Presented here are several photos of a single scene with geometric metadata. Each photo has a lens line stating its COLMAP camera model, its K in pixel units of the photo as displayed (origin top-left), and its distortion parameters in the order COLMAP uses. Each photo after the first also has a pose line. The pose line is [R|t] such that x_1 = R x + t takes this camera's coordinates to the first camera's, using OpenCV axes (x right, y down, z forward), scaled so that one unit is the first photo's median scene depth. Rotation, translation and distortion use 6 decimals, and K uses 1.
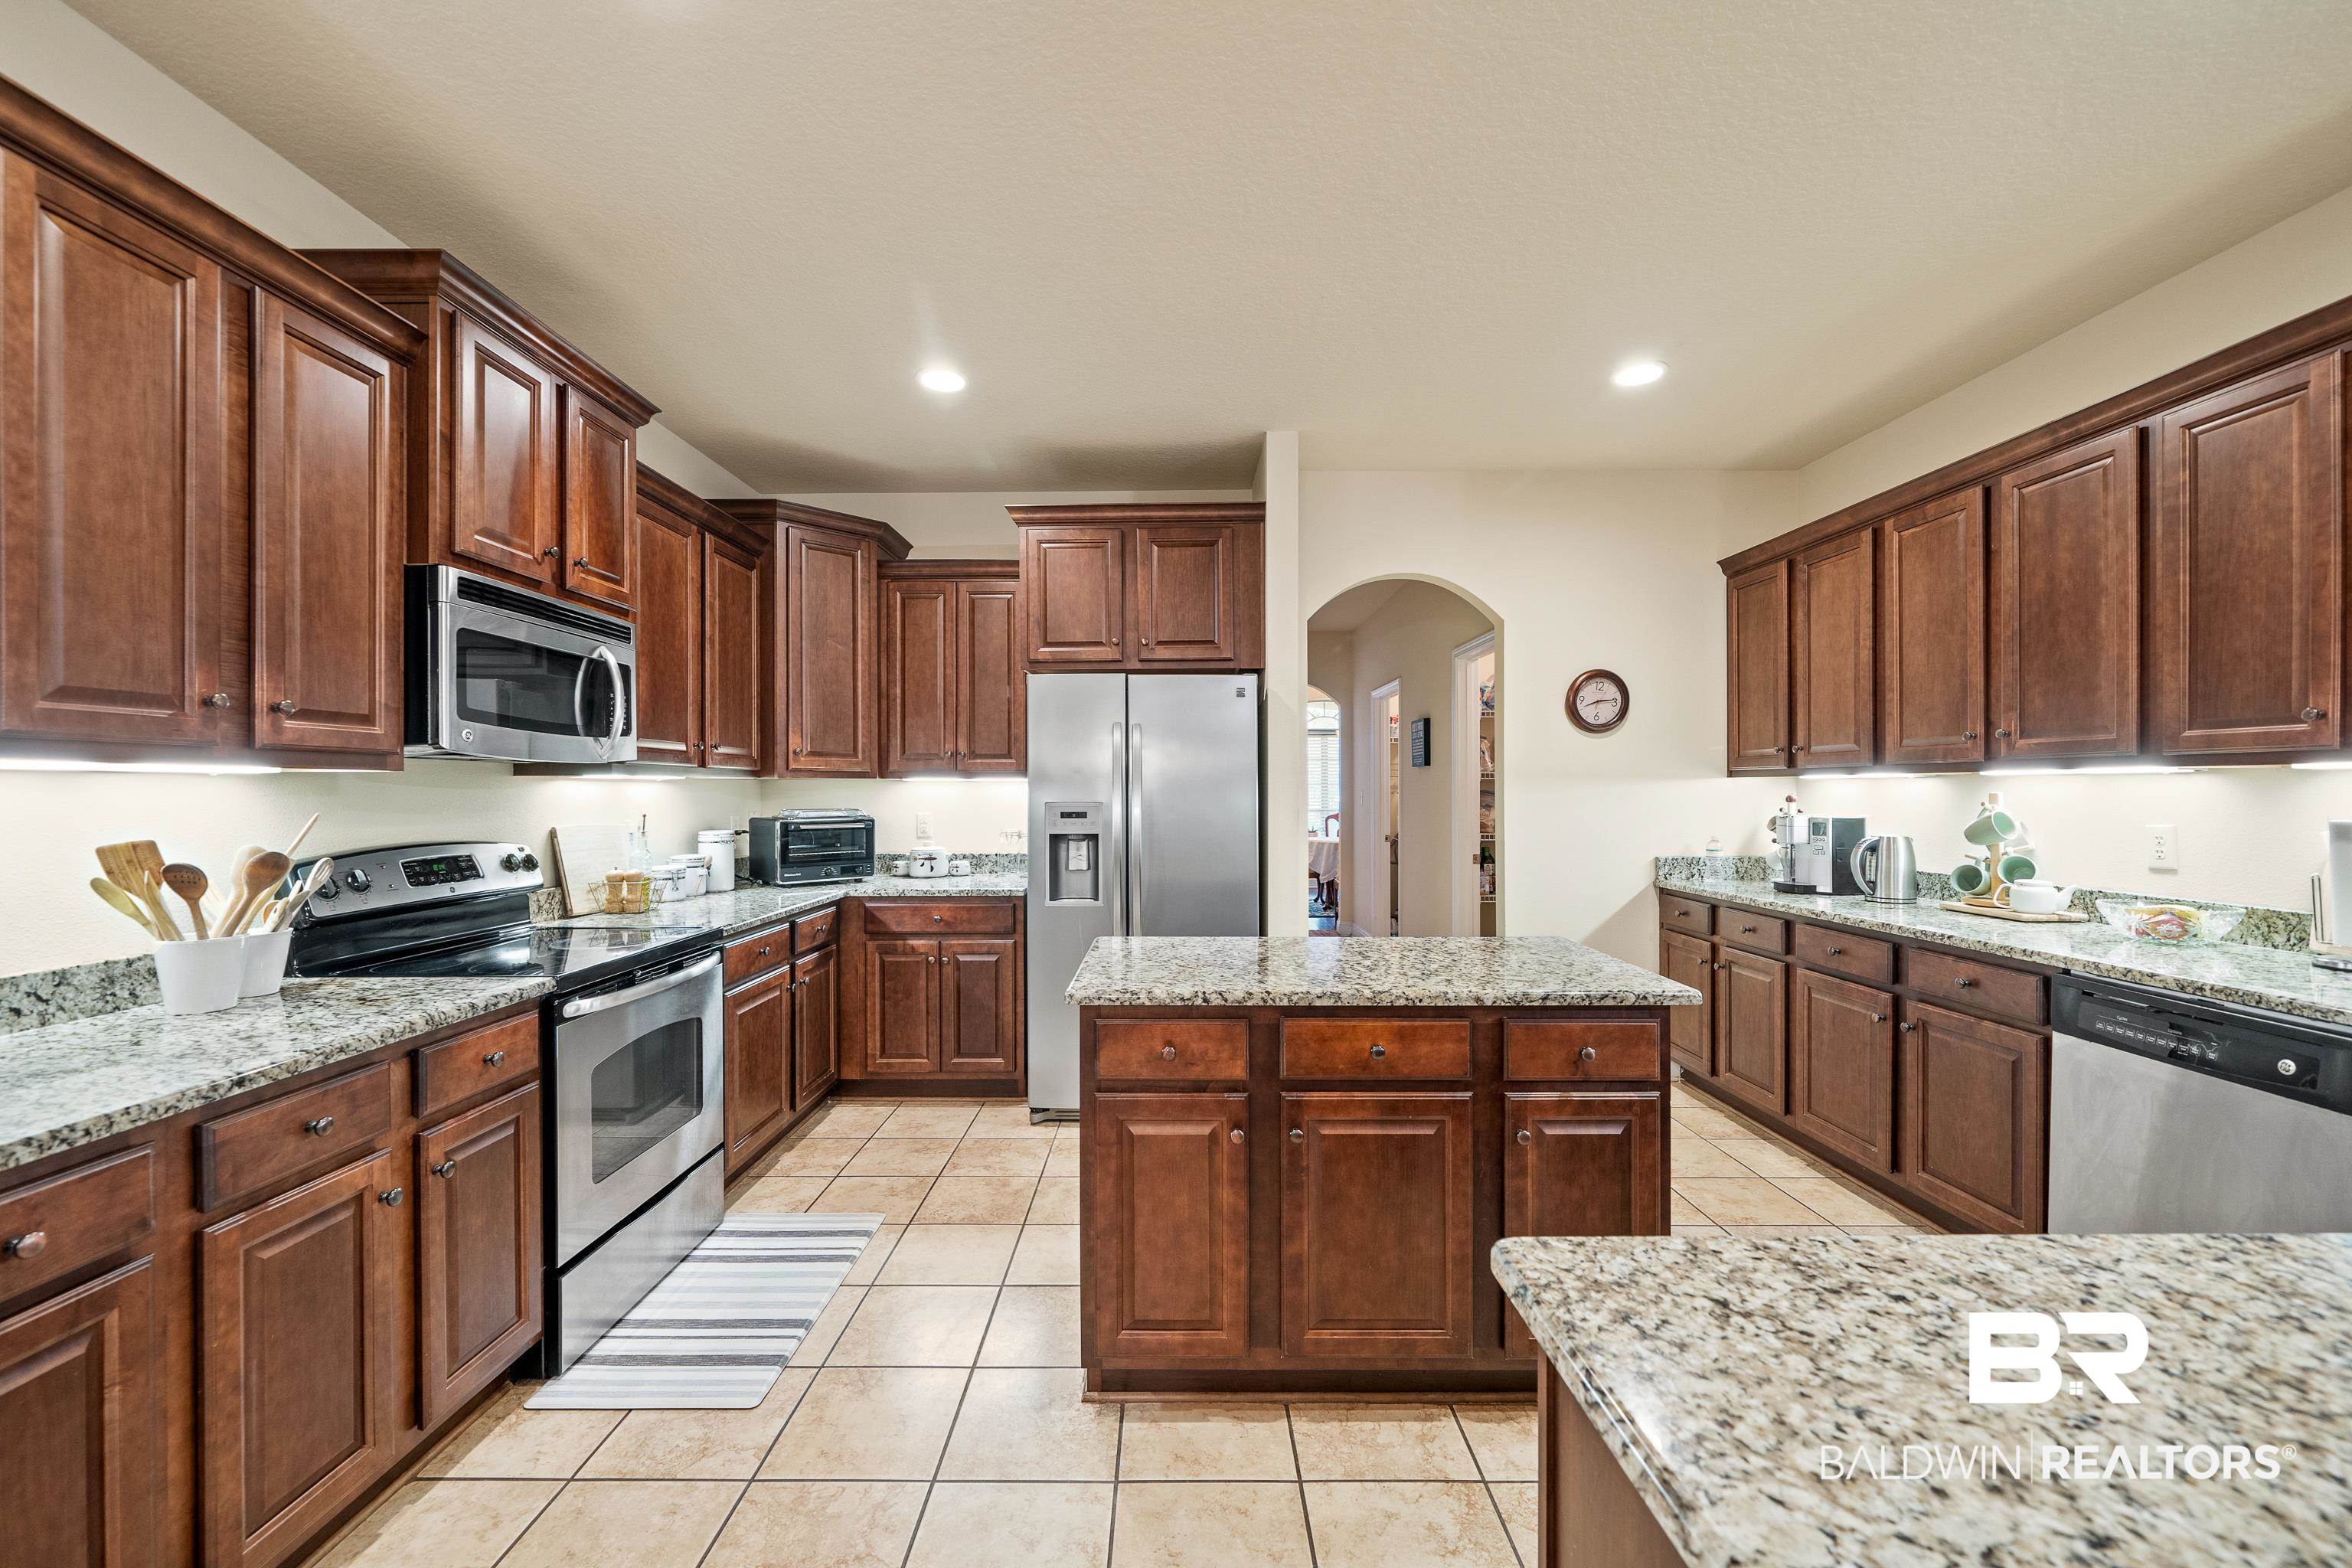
lens RADIAL K [[933.2, 0, 1164.5], [0, 933.2, 792.0], [0, 0, 1]] dist [-0.002215, -0.000064]
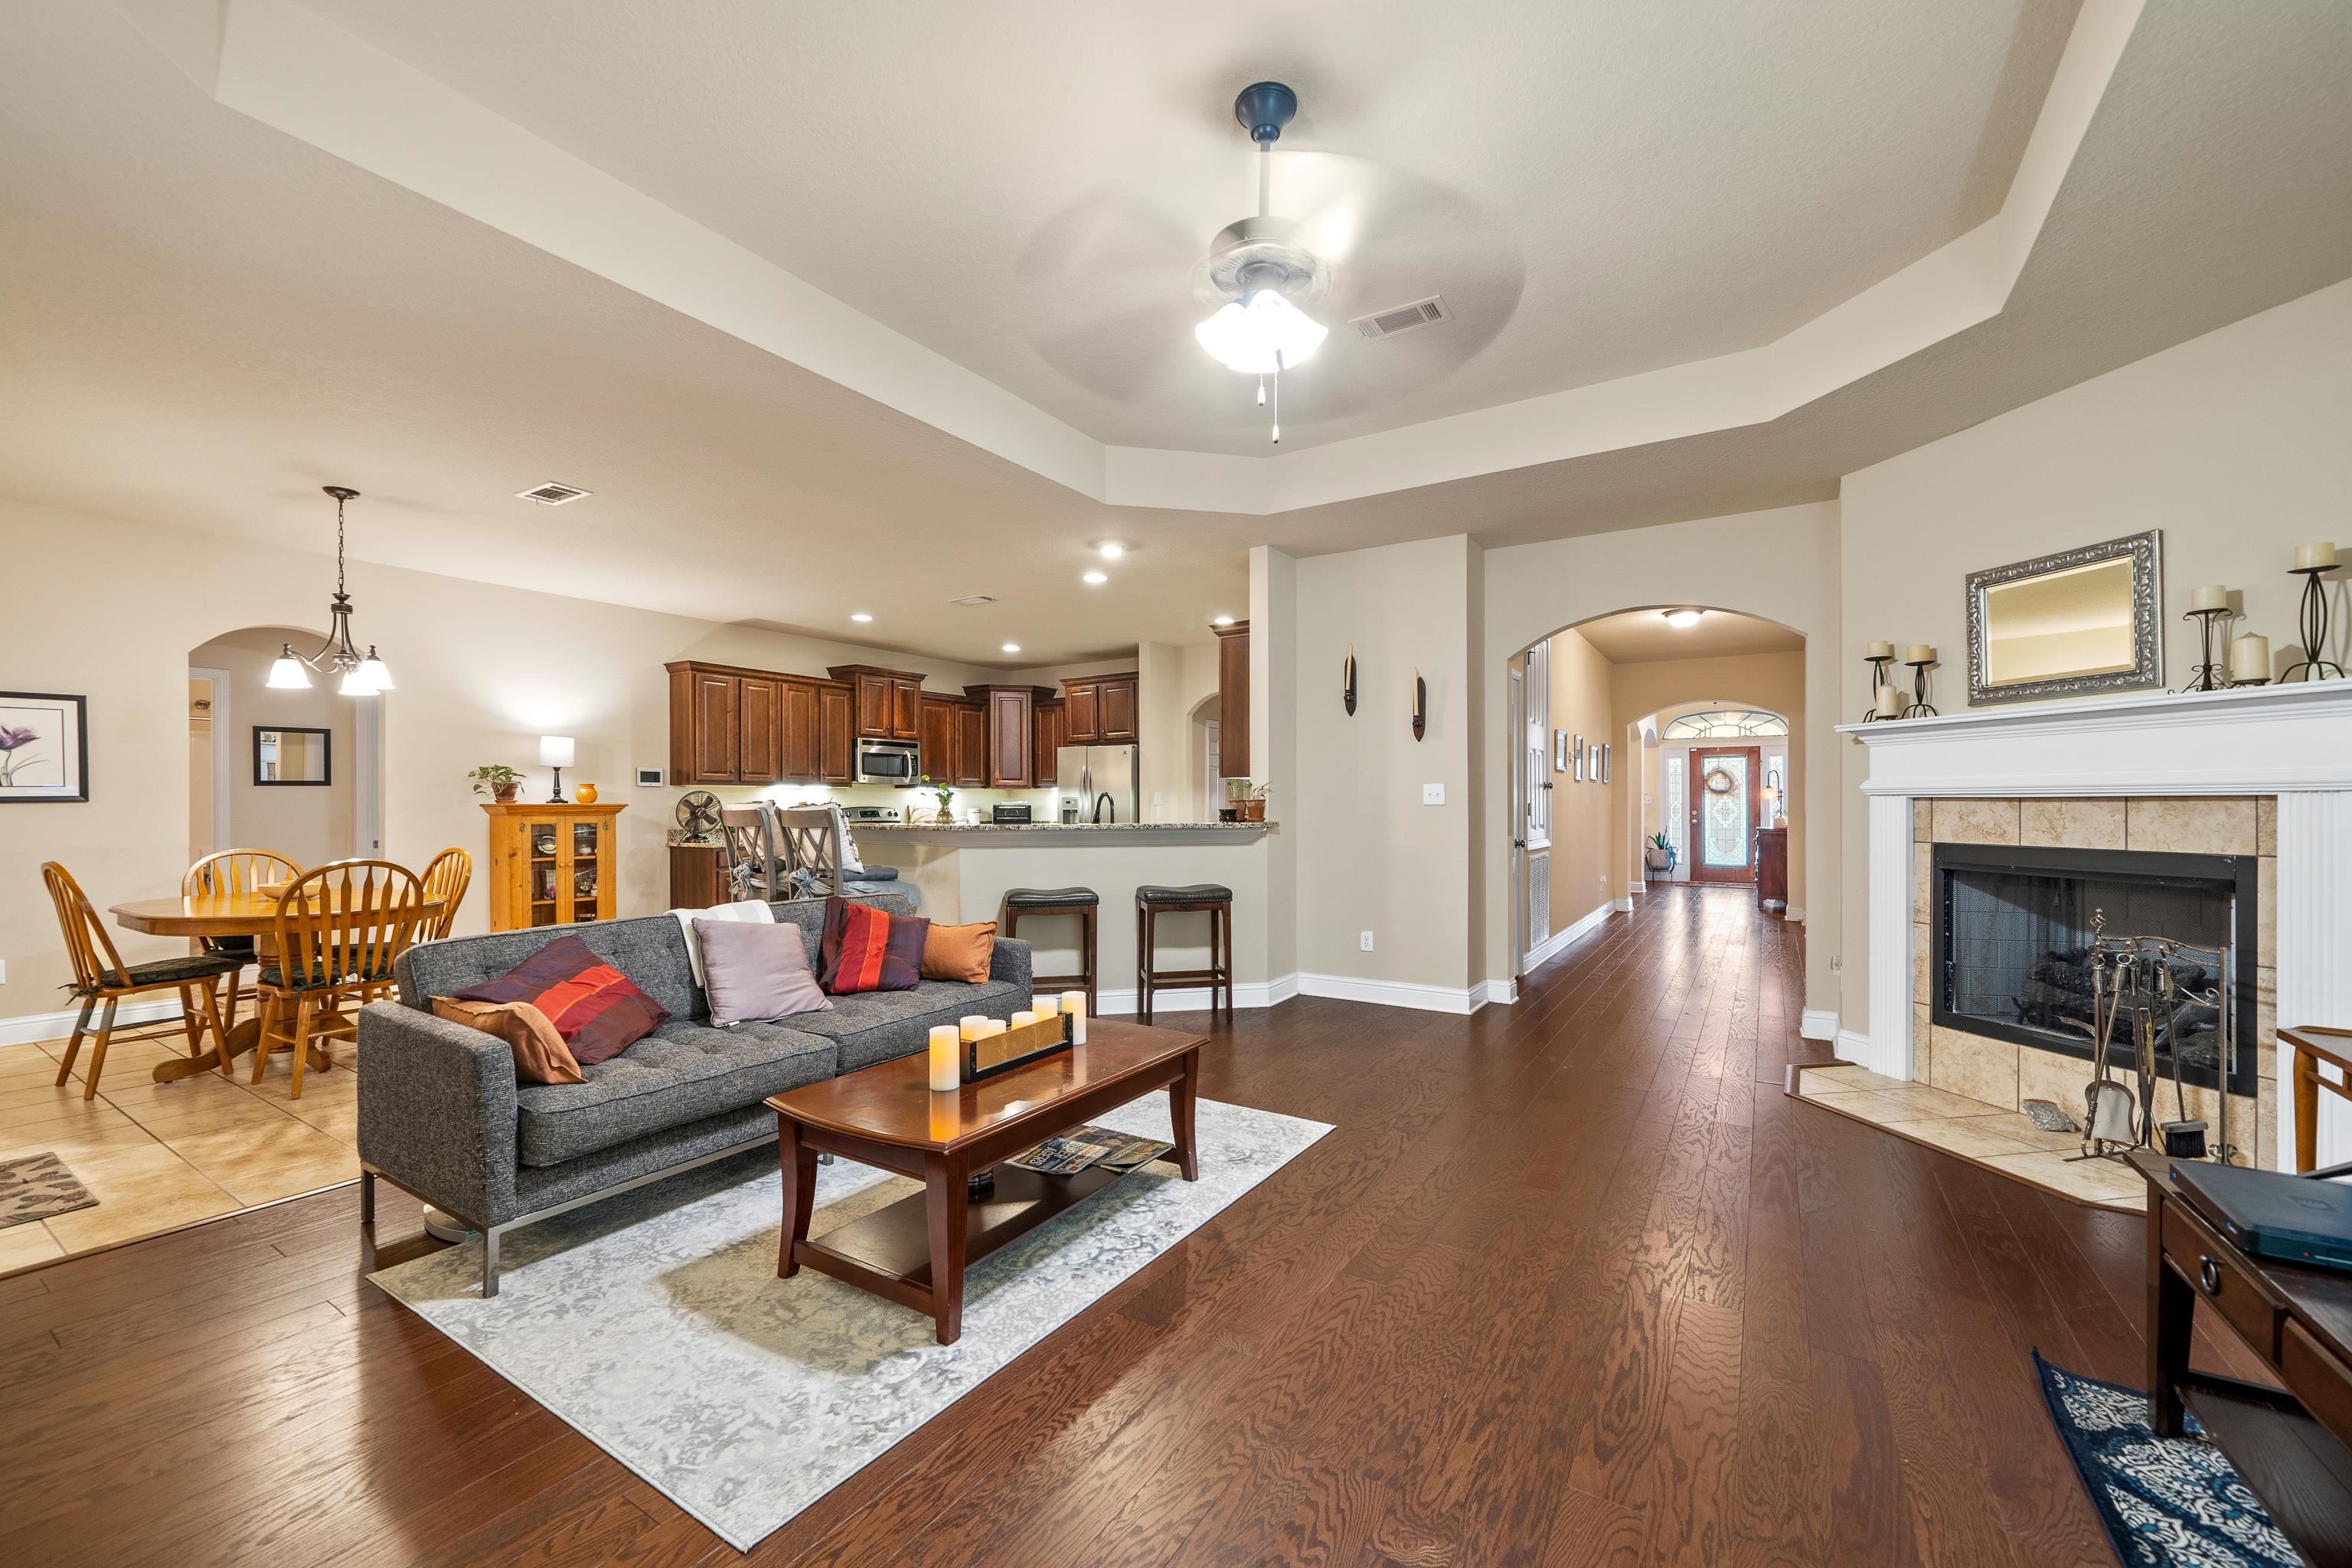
lens RADIAL K [[933.0, 0, 1165.0], [0, 933.0, 799.1], [0, 0, 1]] dist [0.000169, 0.000250]
pose [[0.843113, -0.001901, -0.537733, 1.841056], [-0.001096, 0.999986, -0.005253, 0.035533], [0.537735, 0.005018, 0.843099, -1.247287]]
